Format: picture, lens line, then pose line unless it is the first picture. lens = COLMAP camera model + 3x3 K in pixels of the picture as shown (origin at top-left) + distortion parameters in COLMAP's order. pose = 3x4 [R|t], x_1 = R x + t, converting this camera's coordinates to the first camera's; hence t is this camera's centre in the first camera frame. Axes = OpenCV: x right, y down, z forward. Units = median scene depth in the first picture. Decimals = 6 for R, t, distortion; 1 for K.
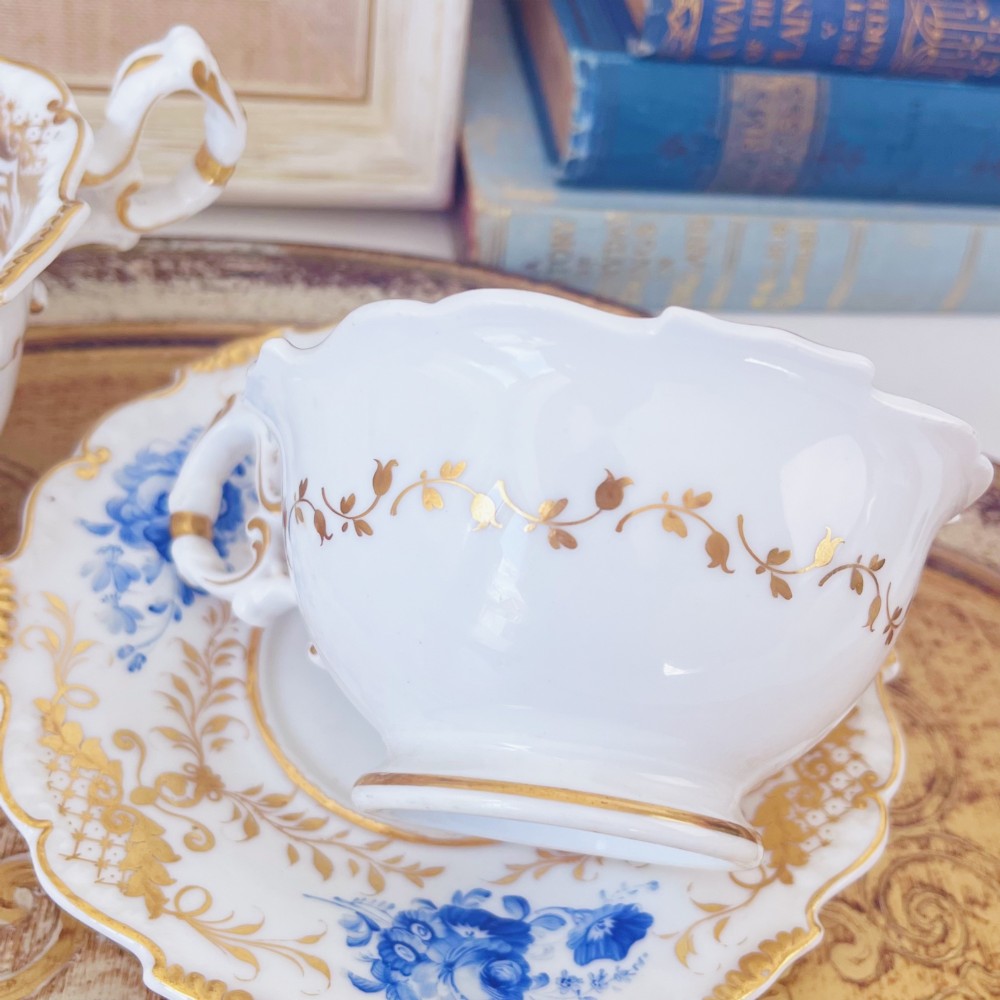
lens RADIAL K [[1378.7, 0, 497.8], [0, 1378.7, 503.5], [0, 0, 1]] dist [-0.050415, 0.030767]
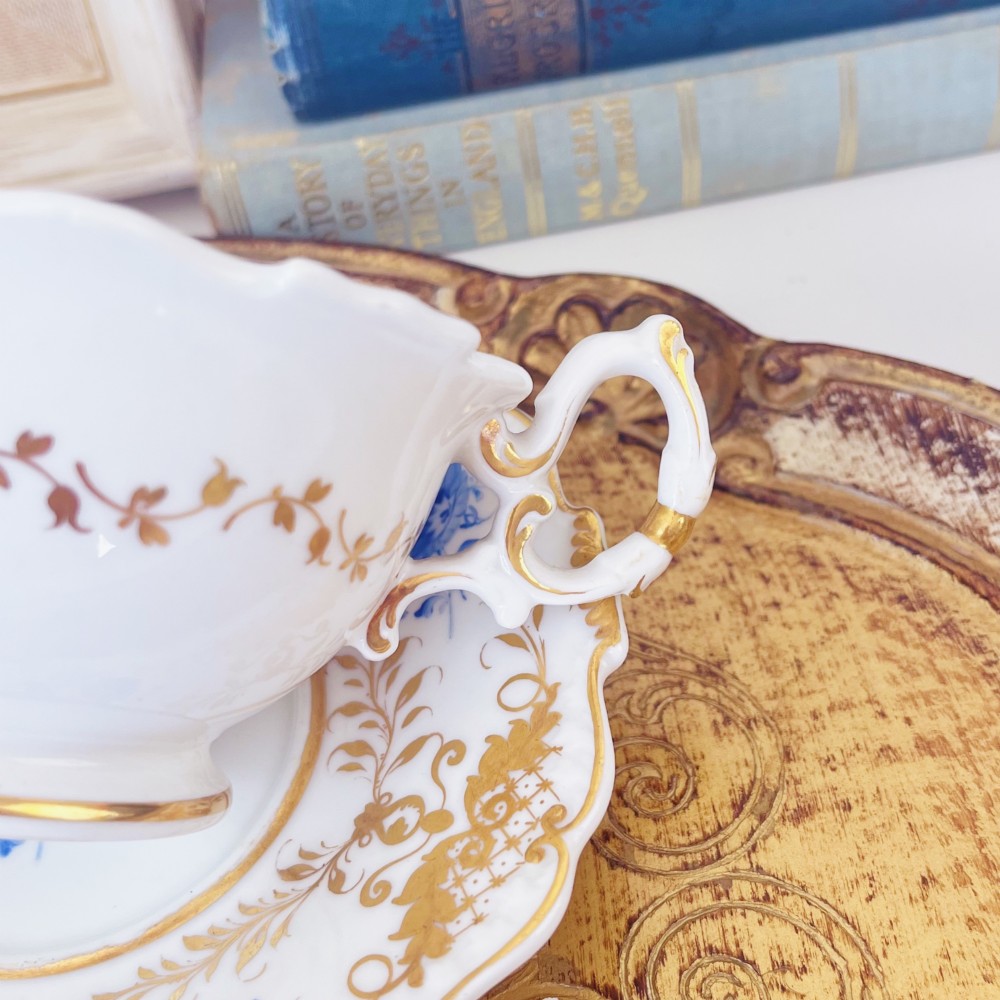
lens RADIAL K [[1406.8, 0, 493.7], [0, 1406.8, 500.1], [0, 0, 1]] dist [0.140213, -0.618951]
pose [[0.967267, -0.171076, -0.187424, 0.420001], [0.168588, 0.985252, -0.029260, 0.054574], [0.189665, -0.003295, 0.981843, 0.279033]]
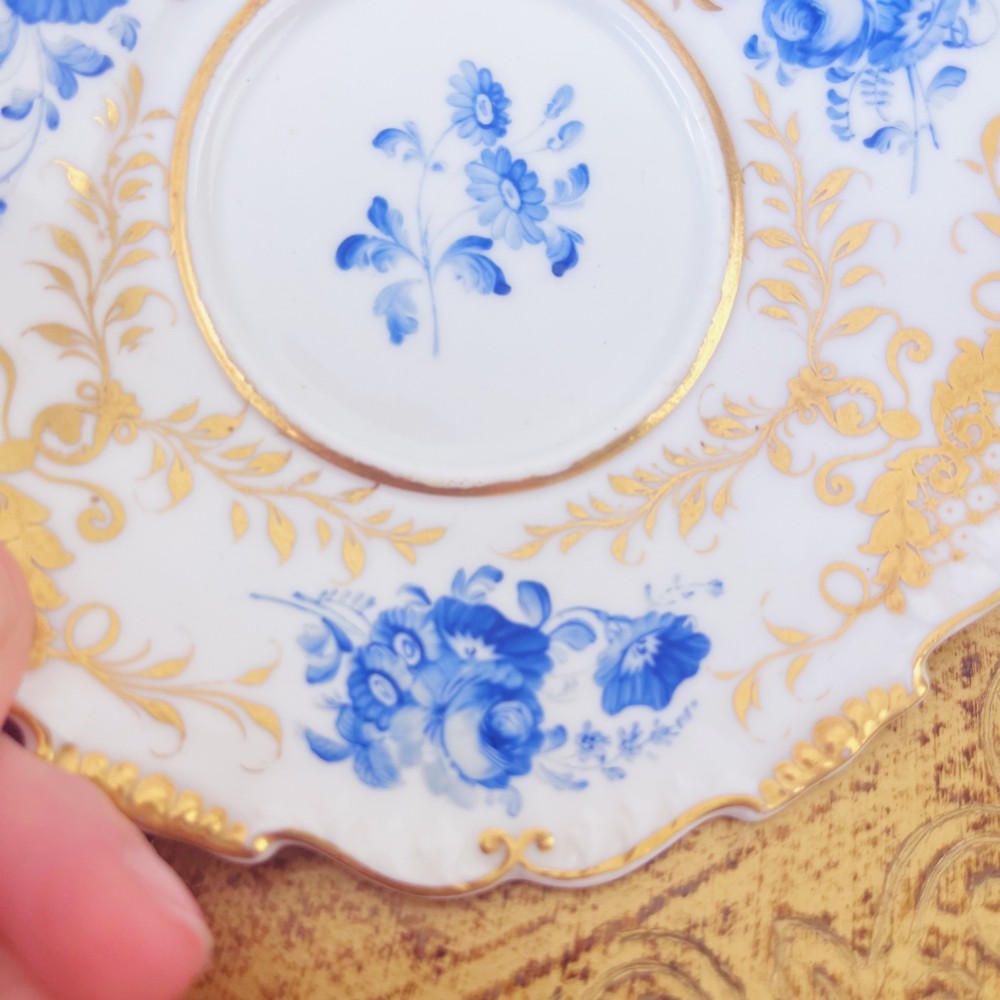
lens RADIAL K [[1006.1, 0, 505.1], [0, 1006.1, 500.1], [0, 0, 1]] dist [-0.003404, -0.053289]
pose [[0.996802, 0.079507, 0.007992, -0.011535], [-0.065512, 0.755857, 0.651451, -0.114232], [0.045754, -0.649892, 0.758648, 0.592611]]
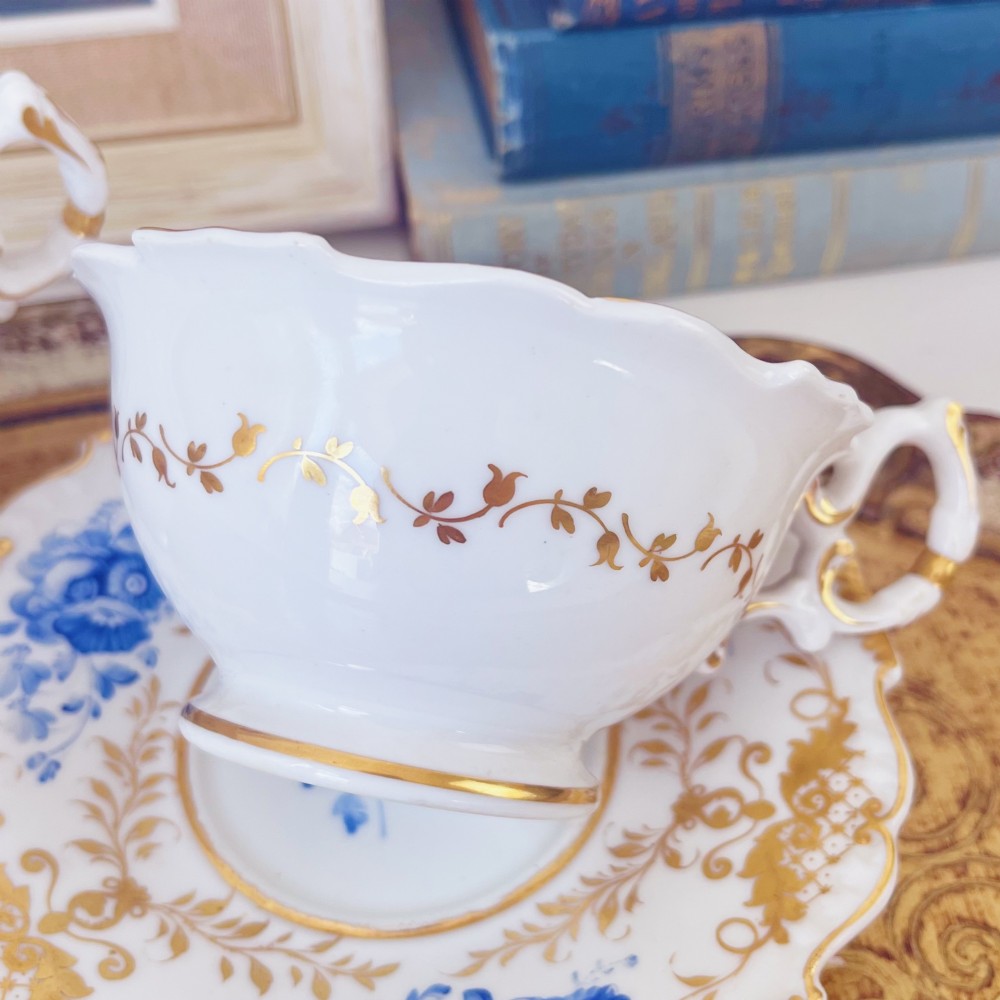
lens RADIAL K [[1411.7, 0, 515.2], [0, 1411.7, 500.6], [0, 0, 1]] dist [-0.004710, -0.023153]
pose [[0.989747, -0.126127, -0.067027, 0.135729], [0.125707, 0.992012, -0.010476, -0.014368], [0.067813, 0.001943, 0.997696, 0.091473]]
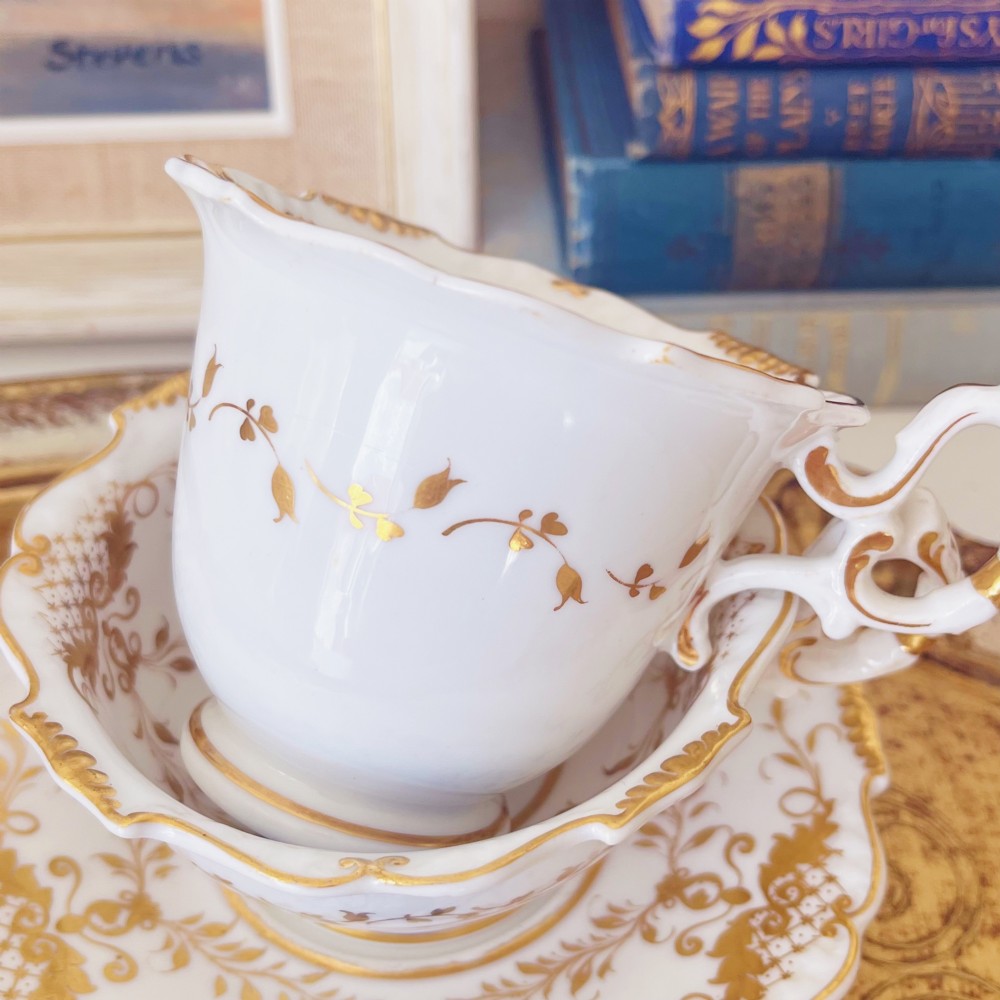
lens RADIAL K [[1413.9, 0, 498.0], [0, 1413.9, 496.6], [0, 0, 1]] dist [-0.014617, 0.021510]
pose [[0.988648, -0.043788, -0.143729, 0.198154], [0.029301, 0.994414, -0.101403, 0.019245], [0.147366, 0.096040, 0.984408, 0.018474]]
